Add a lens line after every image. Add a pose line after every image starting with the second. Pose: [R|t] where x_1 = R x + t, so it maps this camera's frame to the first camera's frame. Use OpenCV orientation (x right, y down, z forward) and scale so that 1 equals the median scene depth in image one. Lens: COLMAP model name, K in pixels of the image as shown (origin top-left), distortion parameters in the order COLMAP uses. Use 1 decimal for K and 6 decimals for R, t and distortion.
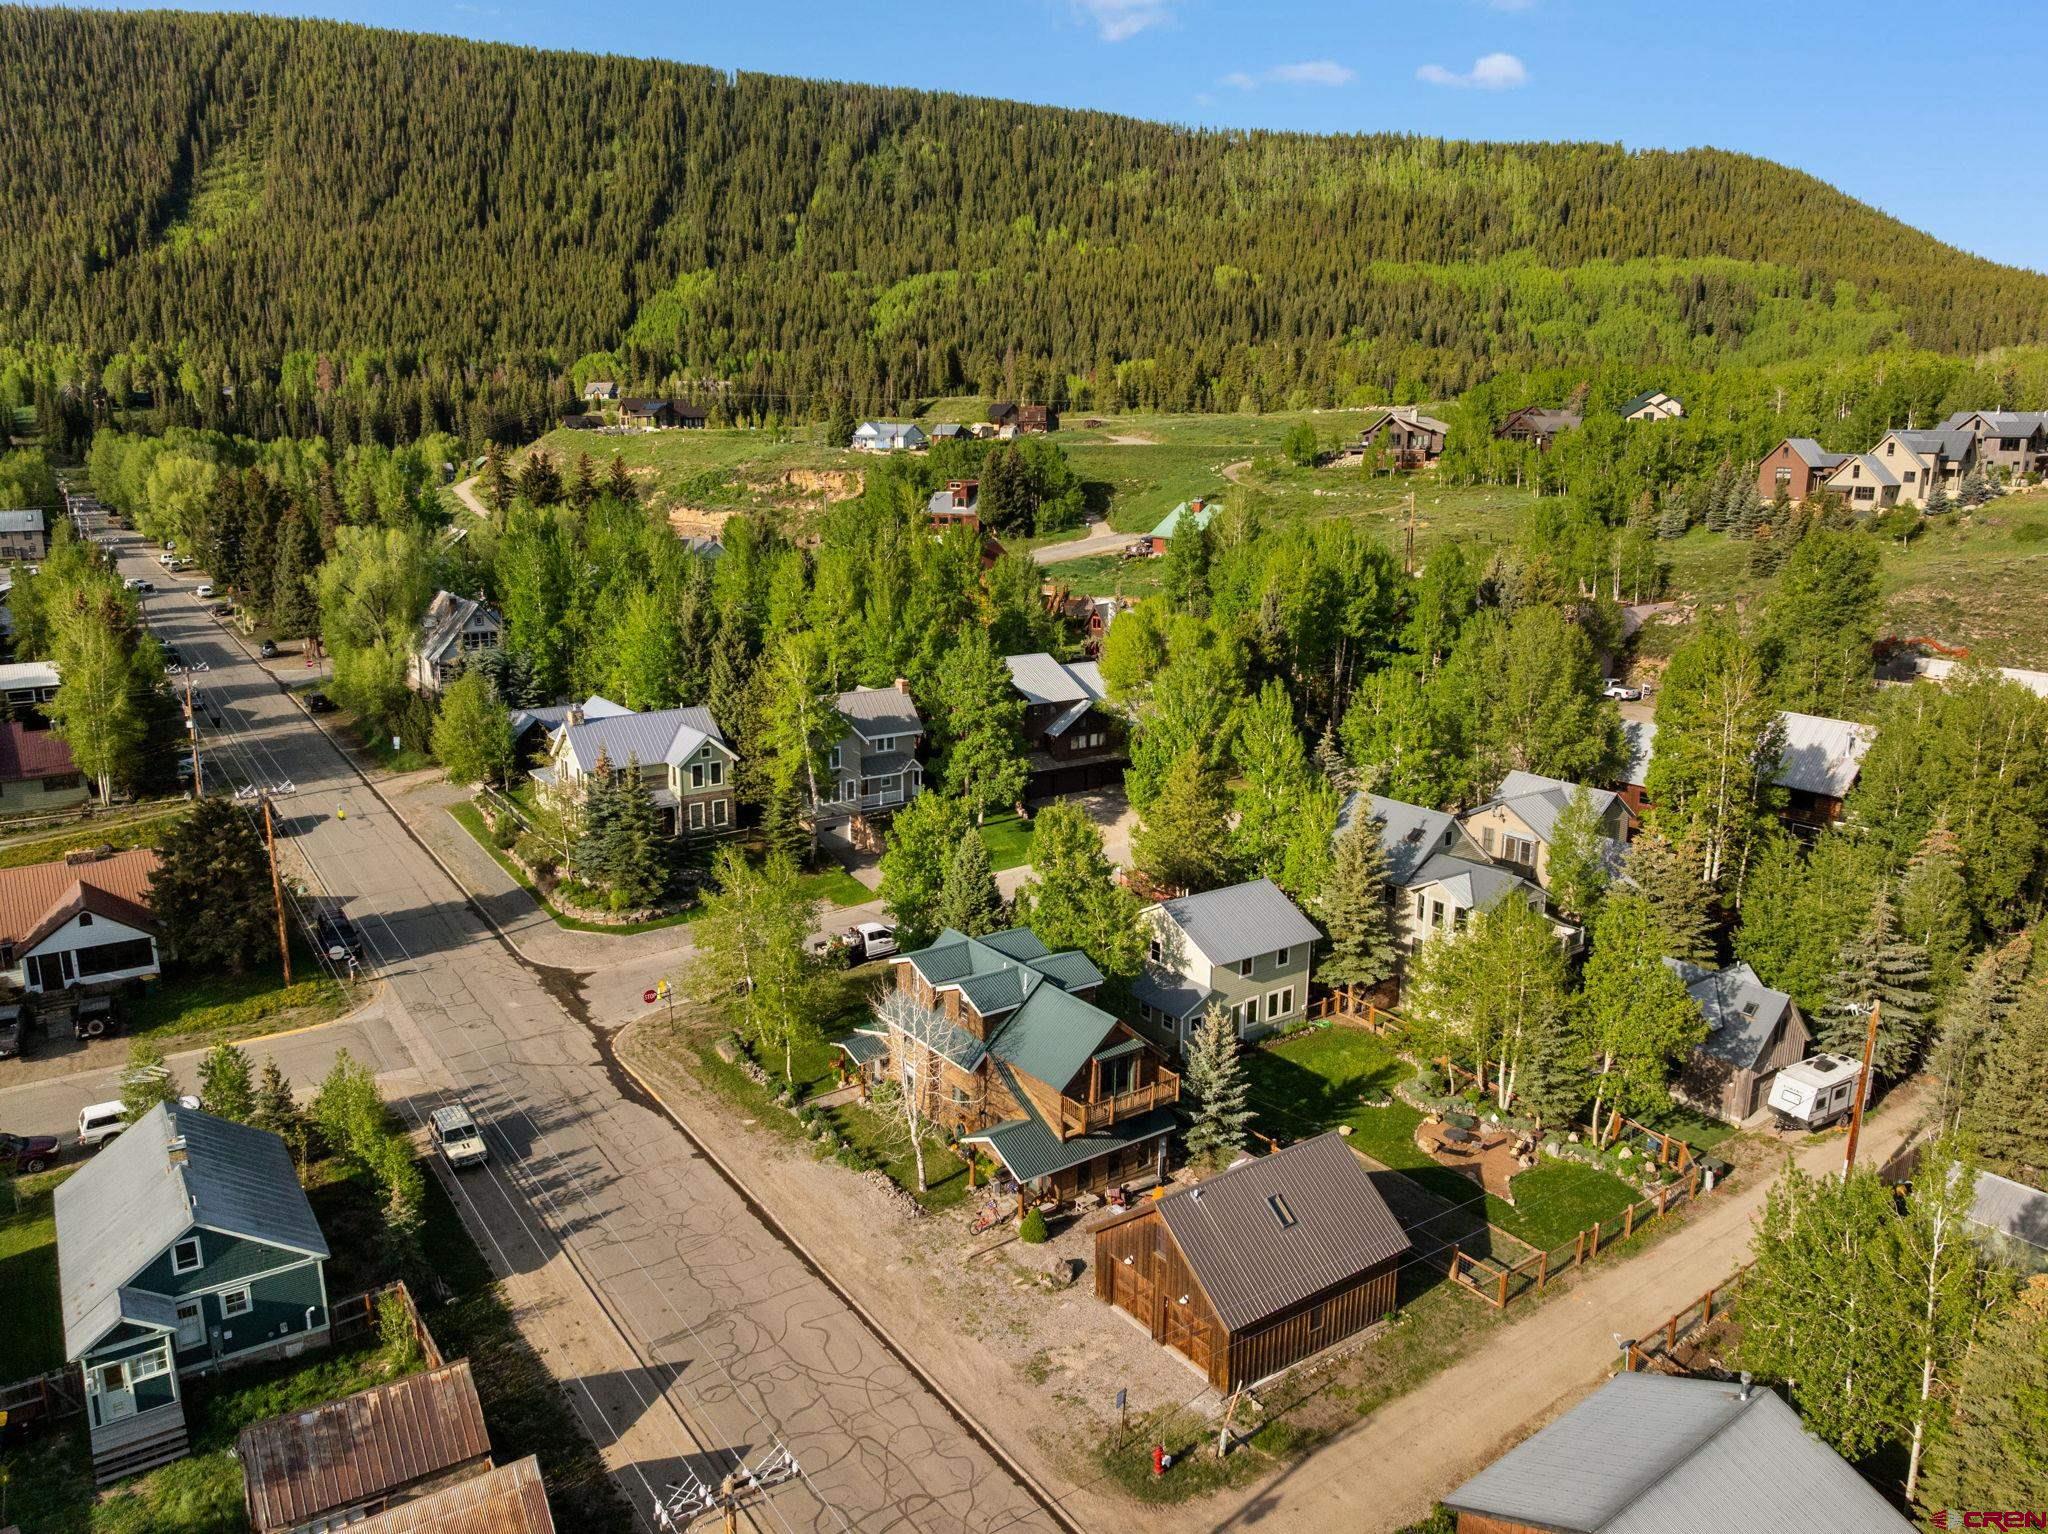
lens RADIAL K [[1420.8, 0, 1034.6], [0, 1420.8, 763.4], [0, 0, 1]] dist [-0.042200, -0.004308]
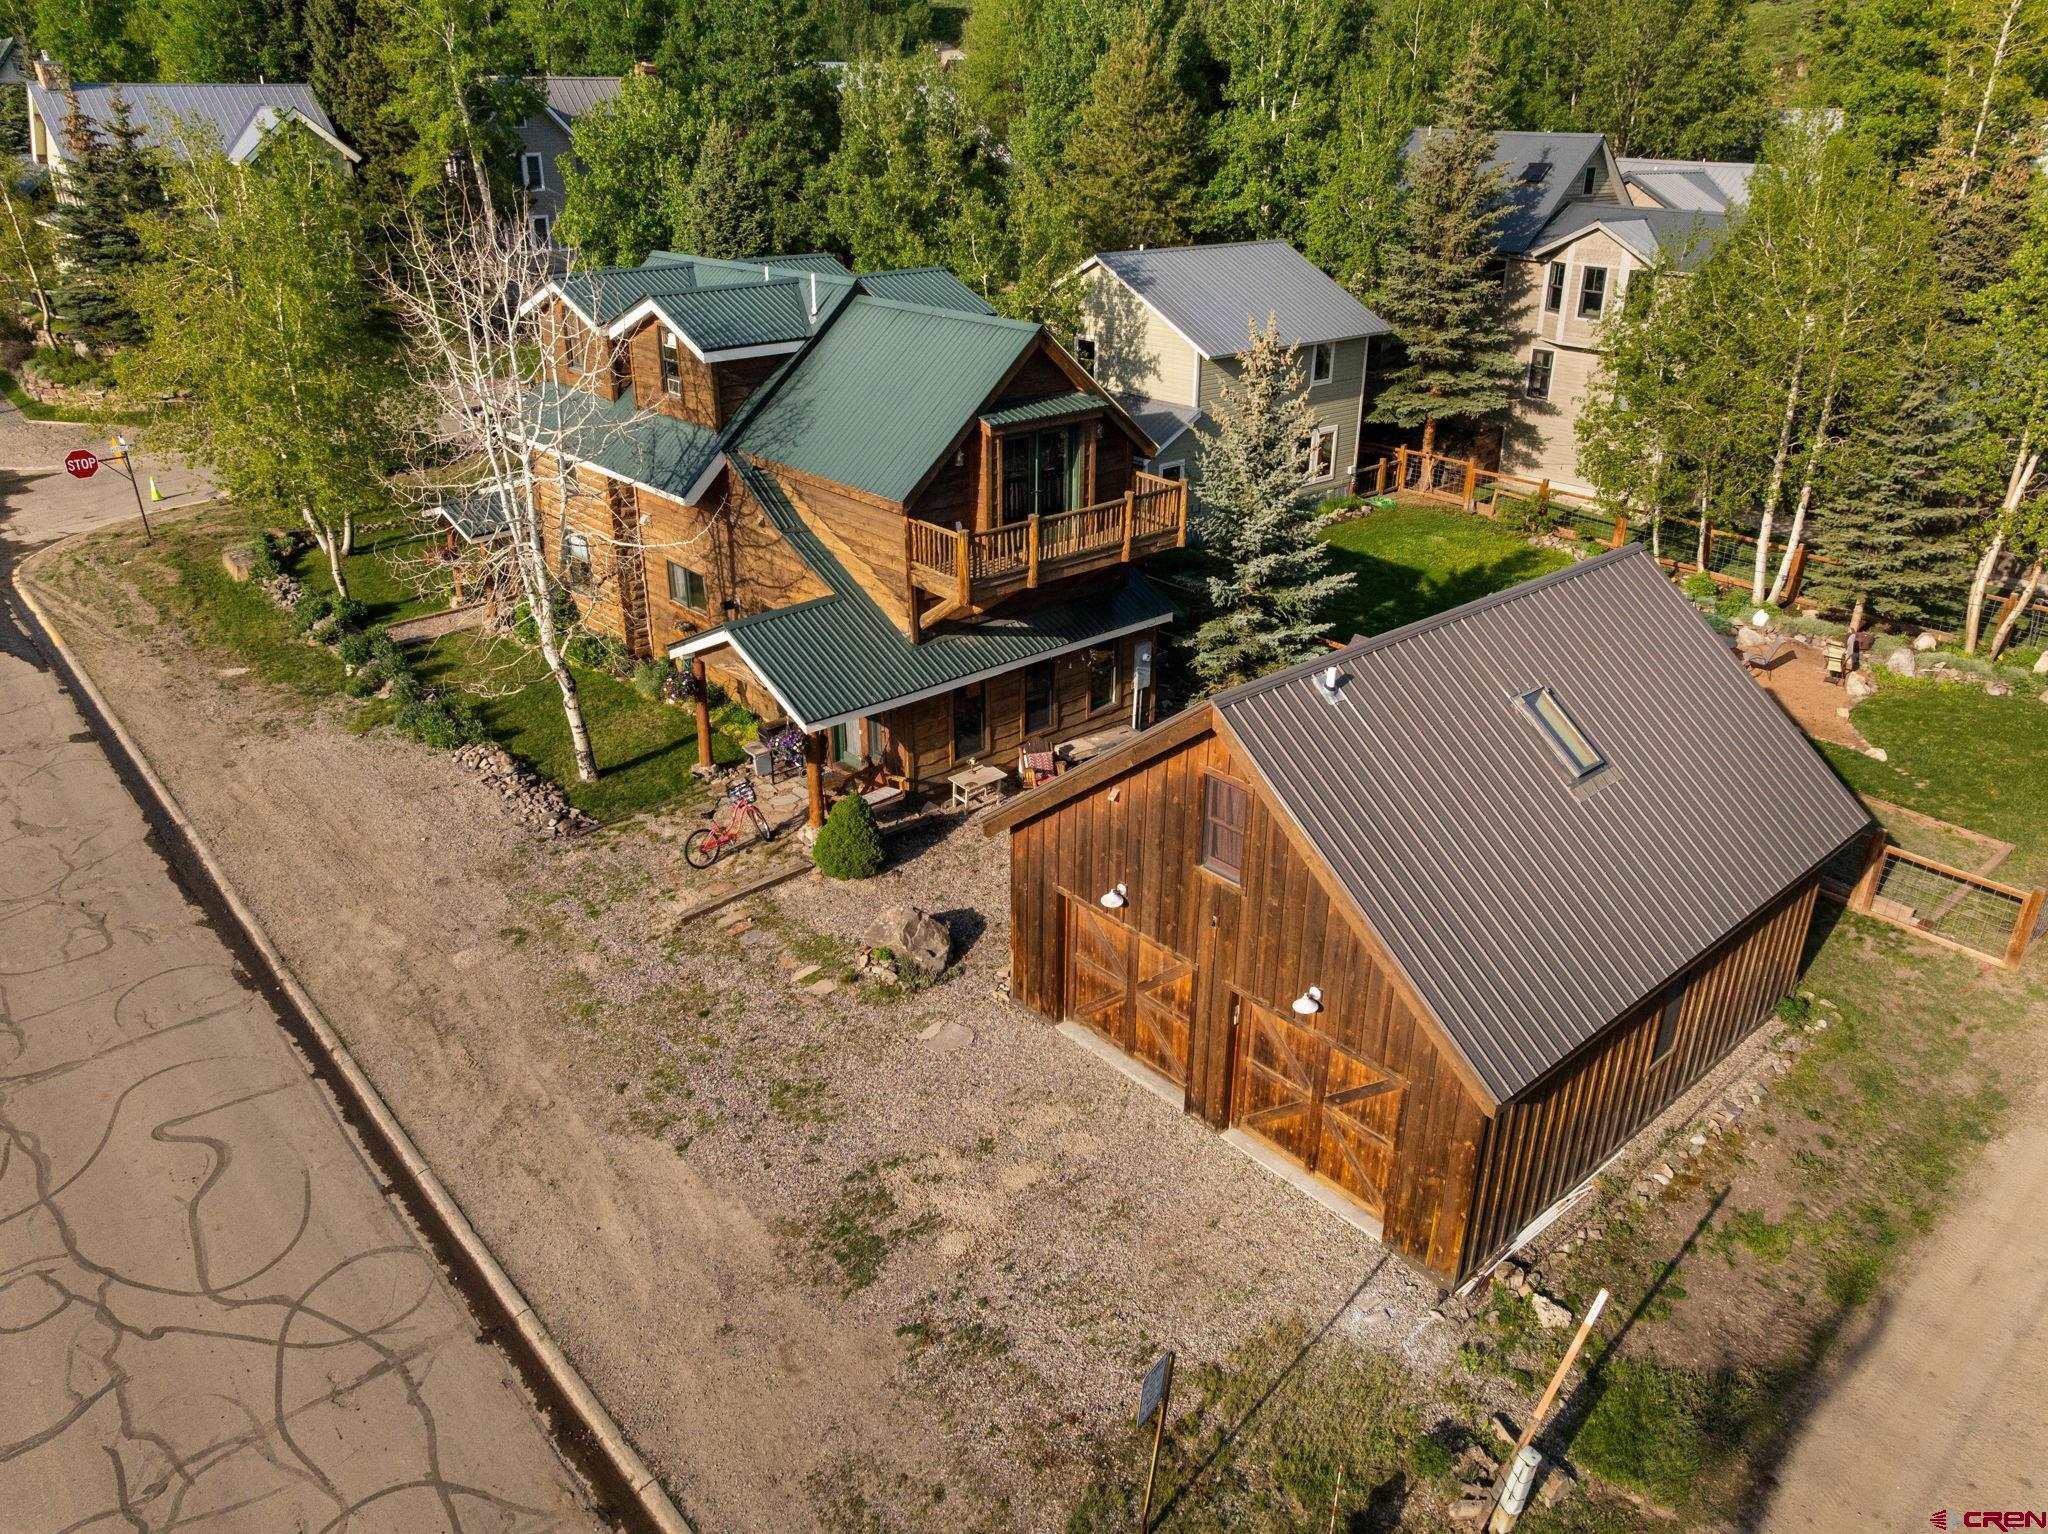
lens RADIAL K [[1420.8, 0, 1034.6], [0, 1420.8, 763.4], [0, 0, 1]] dist [-0.042200, -0.004308]
pose [[0.994991, -0.043363, 0.090066, 0.015500], [0.023571, 0.977381, 0.210169, 0.208617], [-0.097143, -0.206994, 0.973507, 0.568799]]
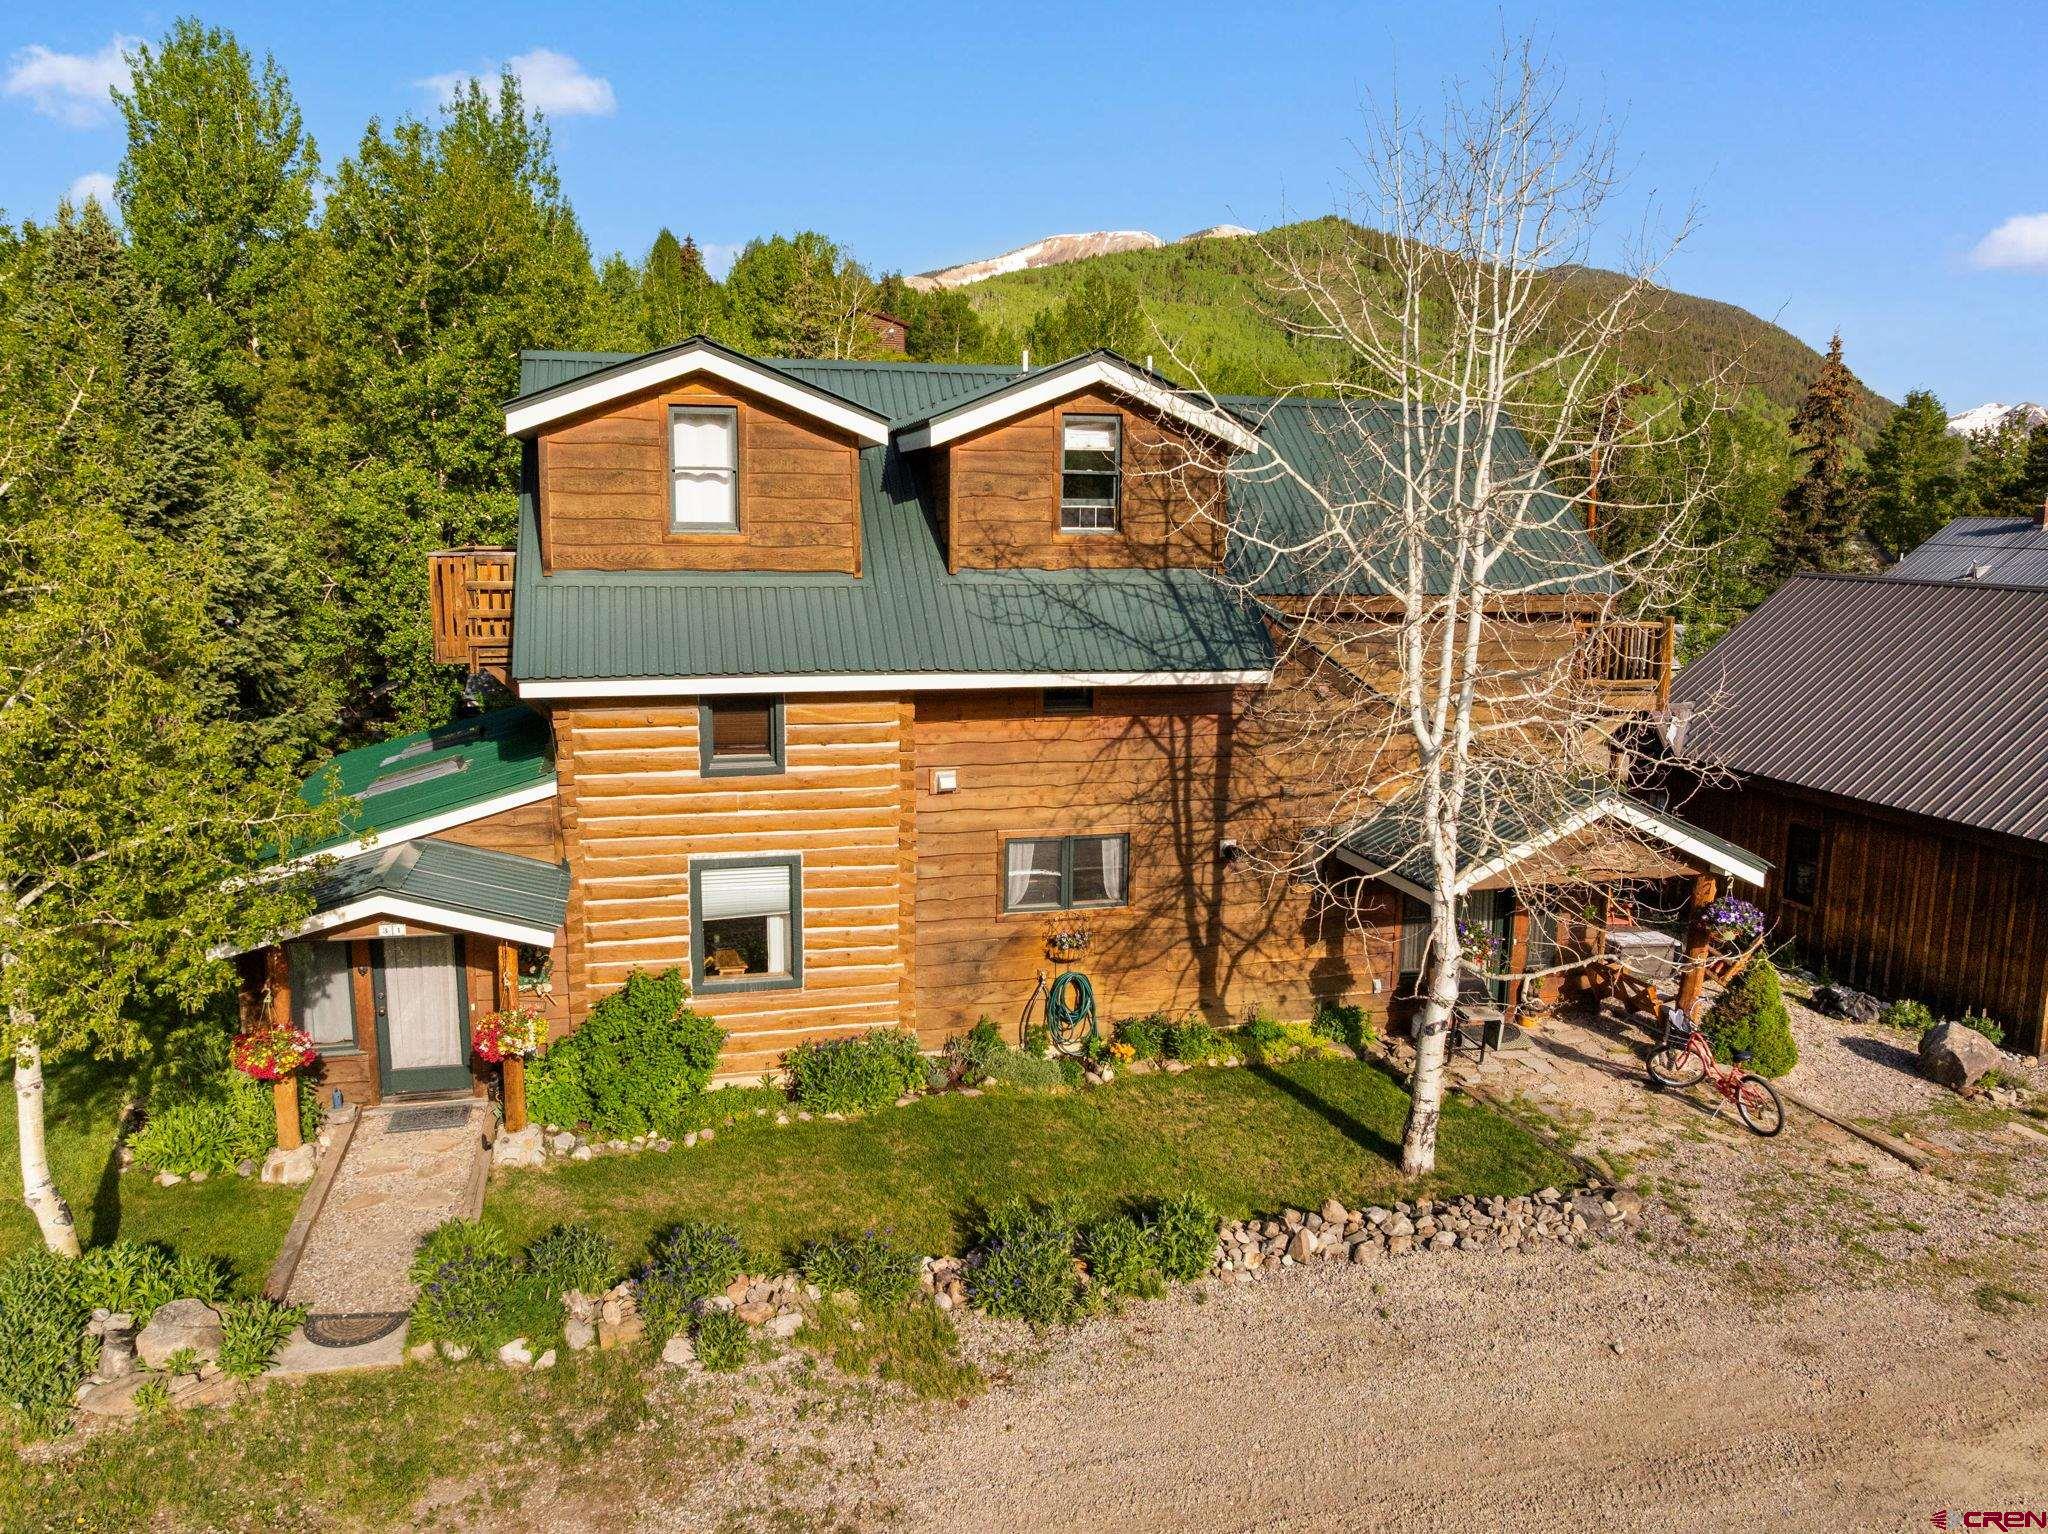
lens RADIAL K [[1420.8, 0, 1034.6], [0, 1420.8, 763.4], [0, 0, 1]] dist [-0.042200, -0.004308]
pose [[0.357834, -0.185869, 0.915100, -0.280998], [0.191911, 0.973708, 0.122730, 0.195198], [-0.913852, 0.131701, 0.384096, 0.934636]]
